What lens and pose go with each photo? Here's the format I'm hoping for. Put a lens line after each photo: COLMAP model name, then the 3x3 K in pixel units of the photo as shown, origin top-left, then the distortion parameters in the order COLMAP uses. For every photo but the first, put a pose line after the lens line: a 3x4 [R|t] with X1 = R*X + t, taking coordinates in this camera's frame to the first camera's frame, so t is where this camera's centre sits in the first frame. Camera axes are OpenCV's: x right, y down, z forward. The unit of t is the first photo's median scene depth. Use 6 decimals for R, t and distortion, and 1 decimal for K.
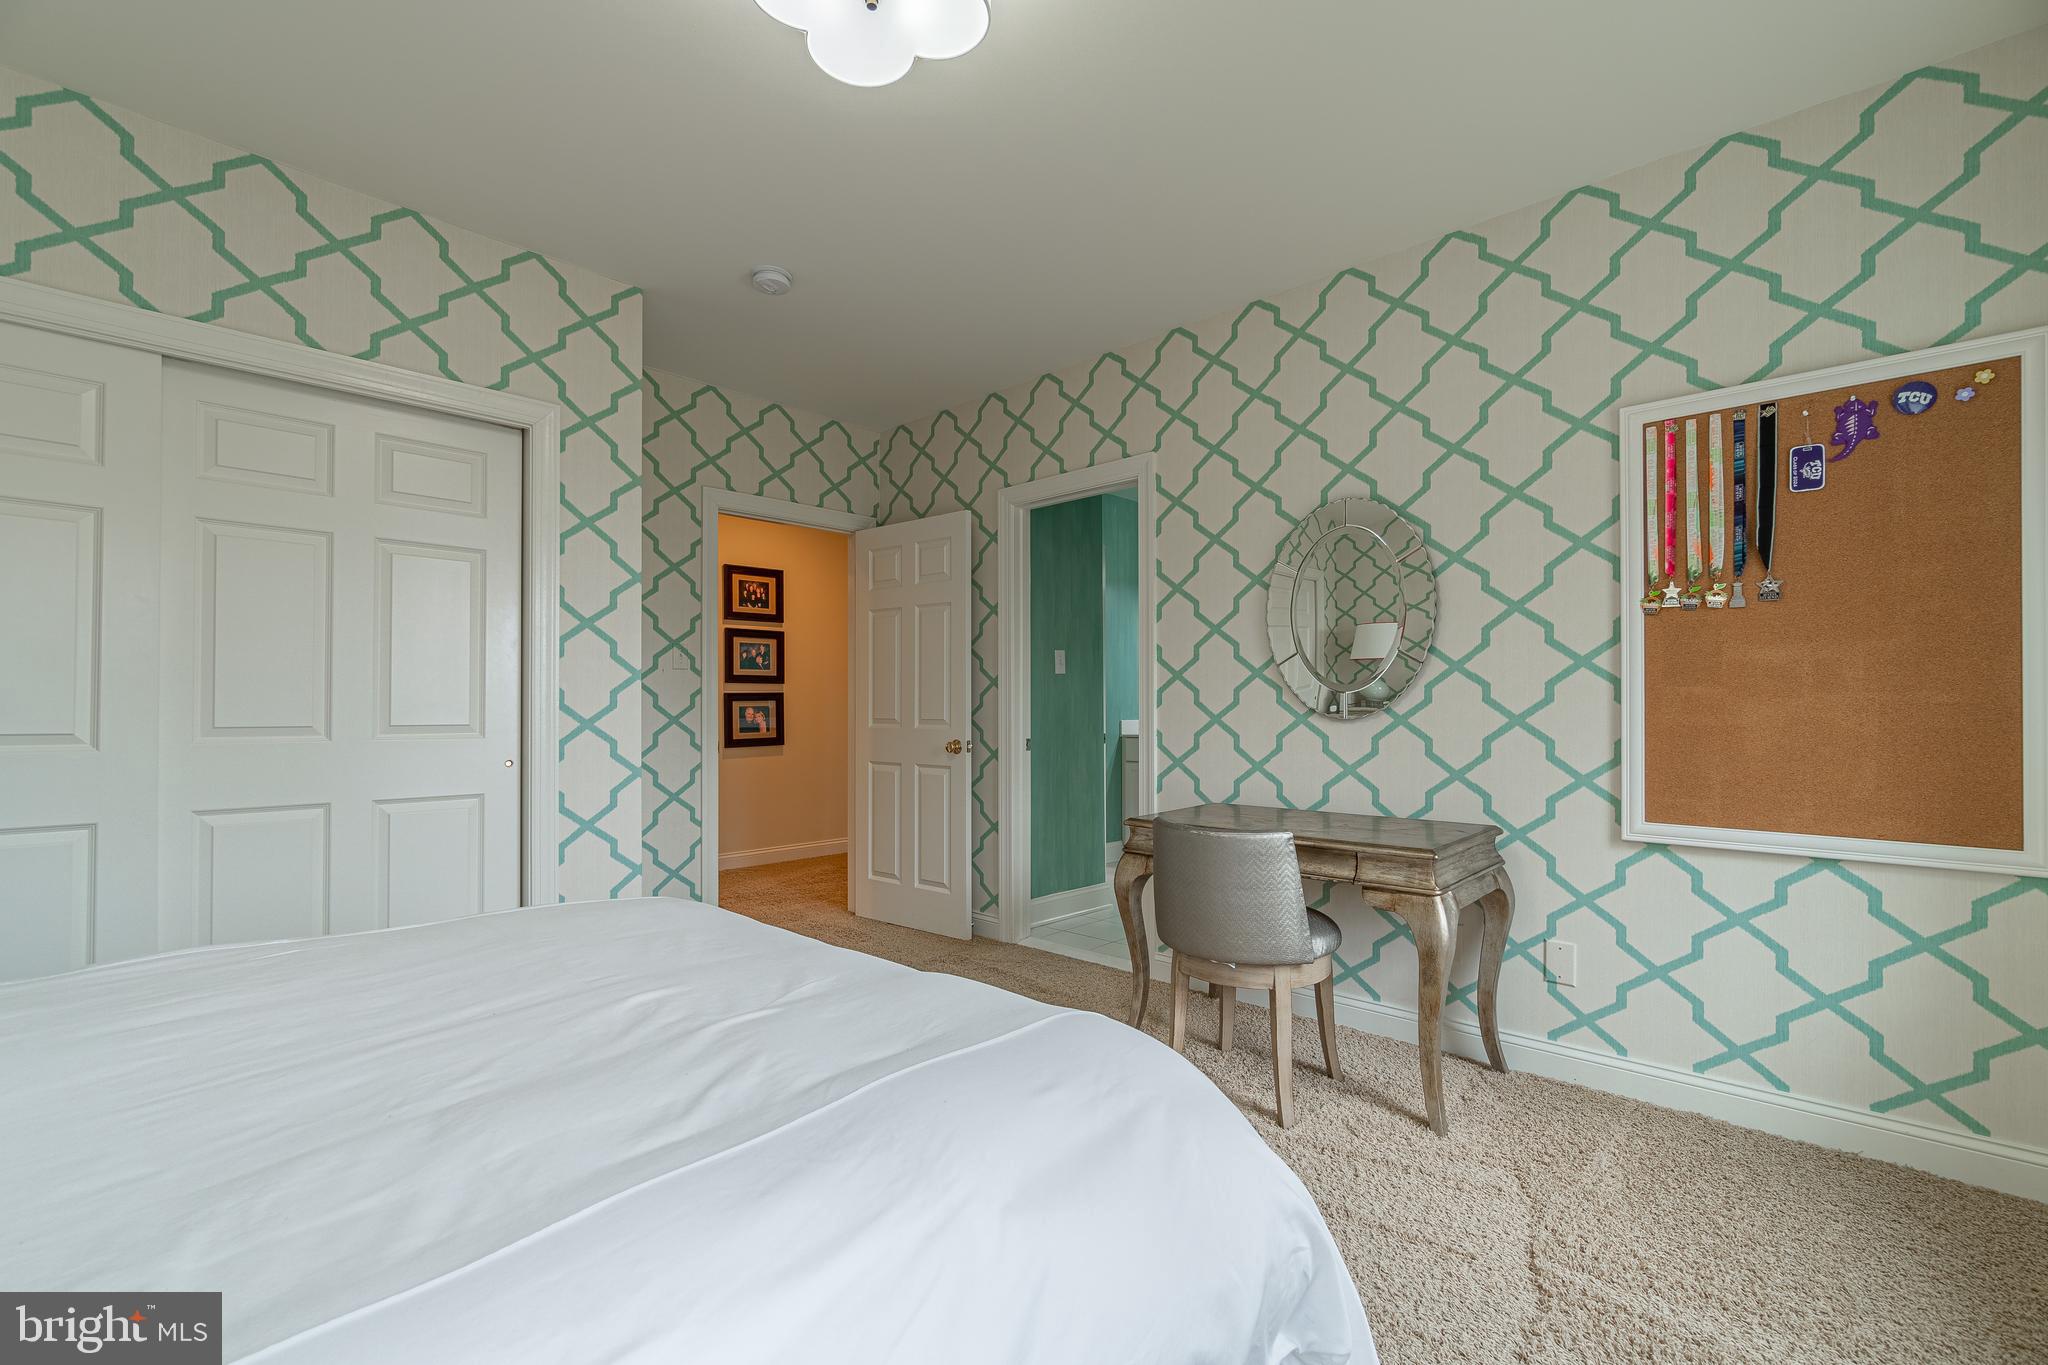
lens RADIAL K [[895.4, 0, 979.5], [0, 895.4, 707.8], [0, 0, 1]] dist [-0.004833, 0.001450]
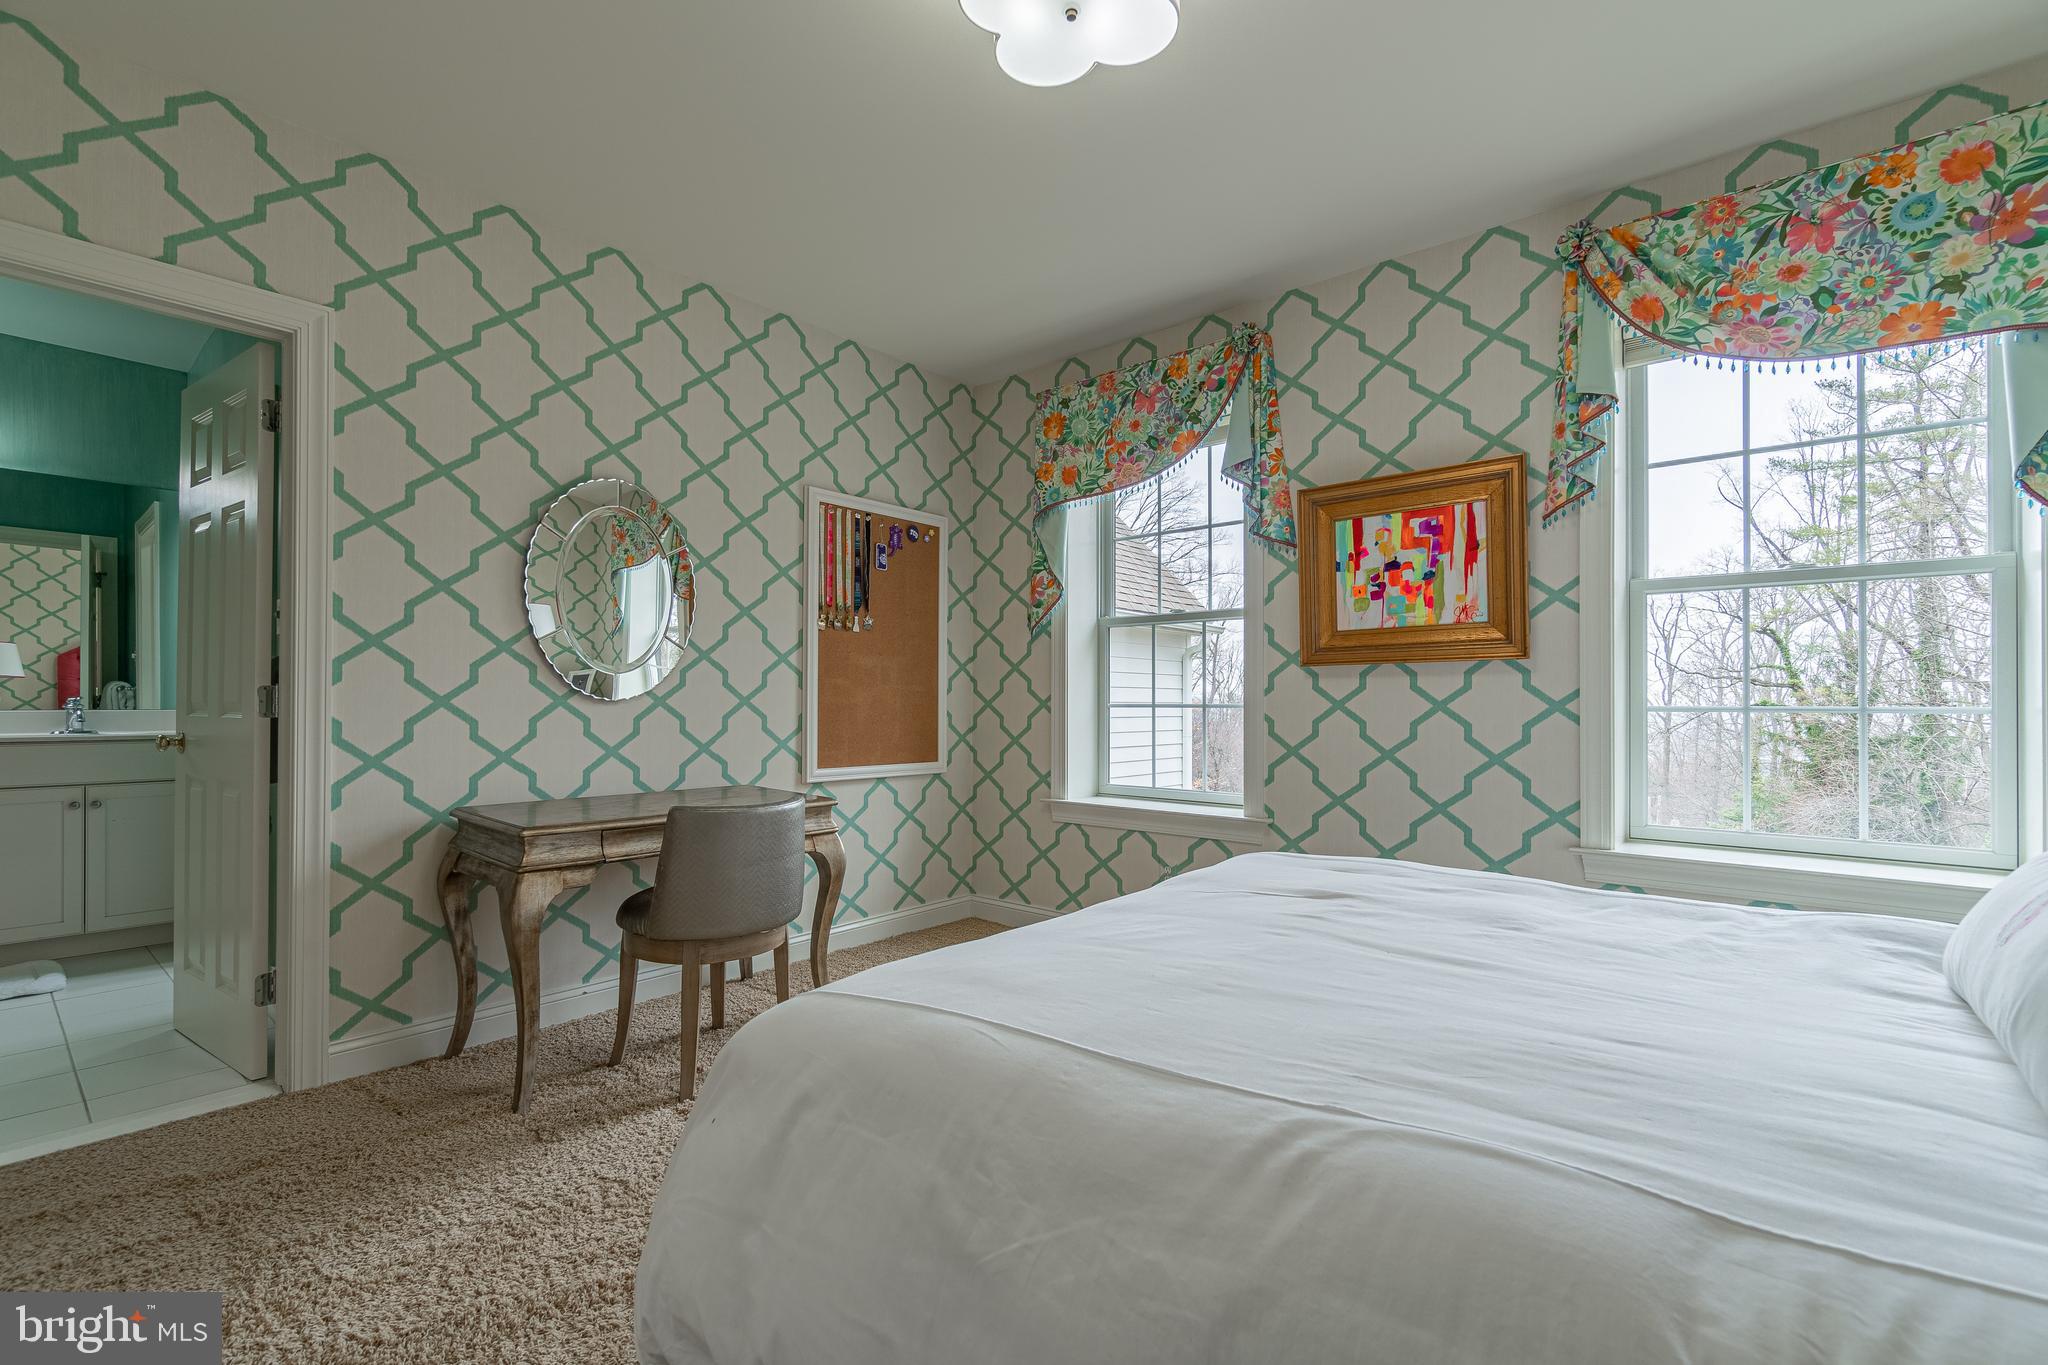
lens RADIAL K [[895.4, 0, 1017.2], [0, 895.4, 691.5], [0, 0, 1]] dist [-0.004833, 0.001450]
pose [[-0.077228, 0.006472, 0.996992, -0.765947], [-0.011388, 0.999908, -0.007373, 0.006075], [-0.996948, -0.011923, -0.077147, 0.779352]]
